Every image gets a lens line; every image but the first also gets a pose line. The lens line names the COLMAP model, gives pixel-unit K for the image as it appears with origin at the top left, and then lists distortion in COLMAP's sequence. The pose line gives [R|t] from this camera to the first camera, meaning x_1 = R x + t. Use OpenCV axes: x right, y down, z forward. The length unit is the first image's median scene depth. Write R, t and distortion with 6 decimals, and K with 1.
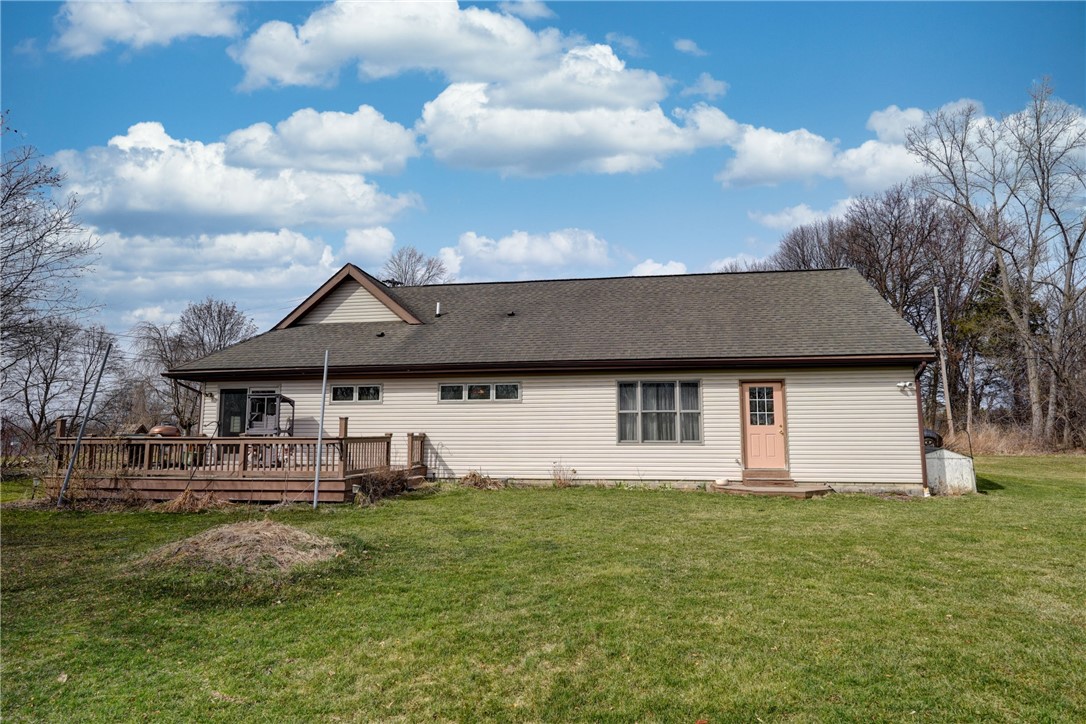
lens RADIAL K [[614.5, 0, 545.0], [0, 614.5, 358.5], [0, 0, 1]] dist [-0.003242, -0.000406]
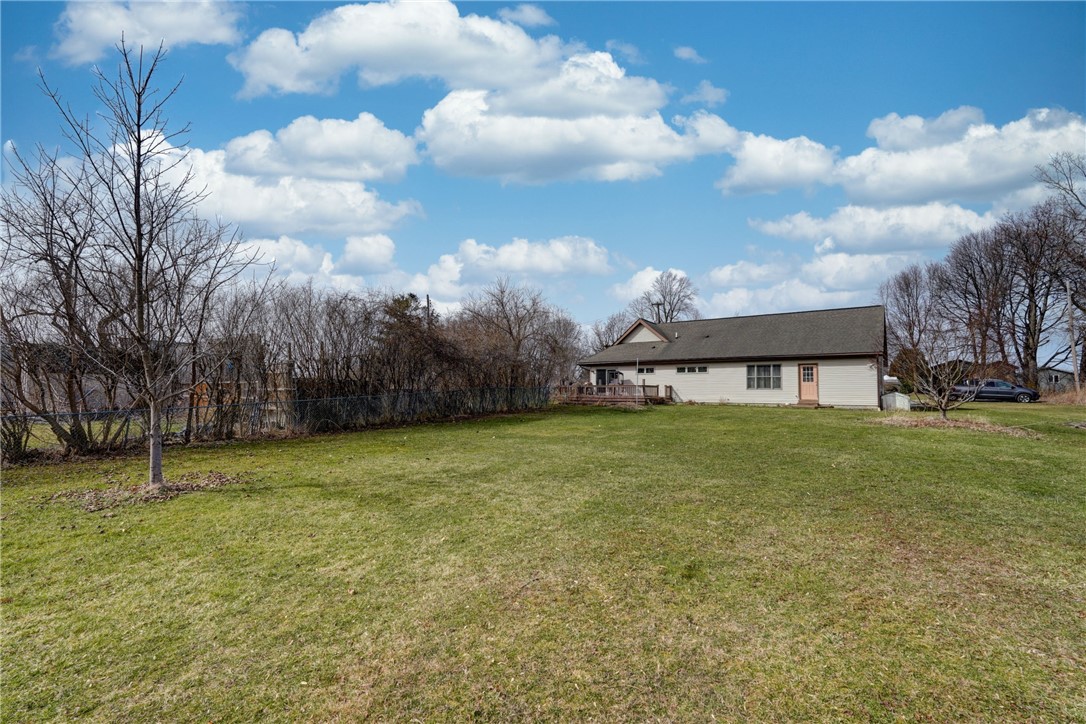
lens RADIAL K [[489.4, 0, 544.1], [0, 489.4, 362.5], [0, 0, 1]] dist [-0.016552, 0.005774]
pose [[0.889262, -0.017071, -0.457080, 0.296971], [0.040699, 0.998293, 0.041897, -0.091990], [0.455585, -0.055860, 0.888438, -1.178561]]
